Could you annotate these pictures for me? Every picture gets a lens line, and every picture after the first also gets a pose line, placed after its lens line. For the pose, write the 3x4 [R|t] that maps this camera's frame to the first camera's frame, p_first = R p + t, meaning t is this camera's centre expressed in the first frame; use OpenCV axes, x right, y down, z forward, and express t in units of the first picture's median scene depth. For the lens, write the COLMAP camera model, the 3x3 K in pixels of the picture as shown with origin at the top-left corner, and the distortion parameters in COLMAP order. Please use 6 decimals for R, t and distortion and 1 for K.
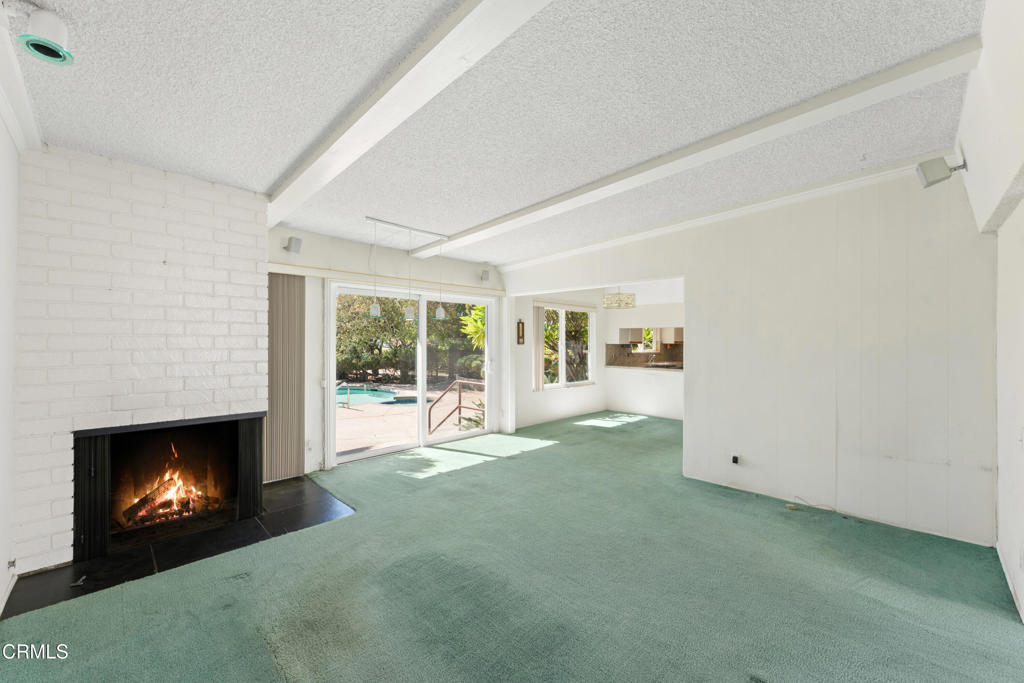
lens RADIAL K [[402.4, 0, 509.3], [0, 402.4, 338.8], [0, 0, 1]] dist [-0.012317, 0.000071]
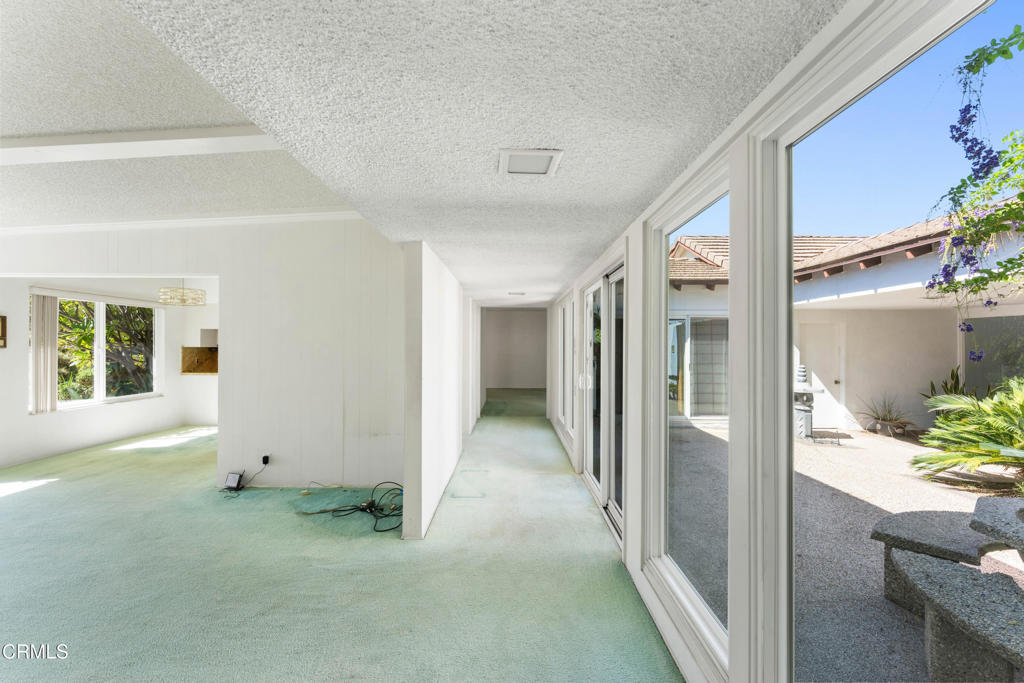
lens RADIAL K [[402.4, 0, 512.2], [0, 402.4, 344.5], [0, 0, 1]] dist [-0.012317, 0.000071]
pose [[0.693268, -0.002602, 0.720676, 0.164537], [-0.004625, 0.999957, 0.008060, -0.002883], [-0.720665, -0.008921, 0.693226, -0.103525]]
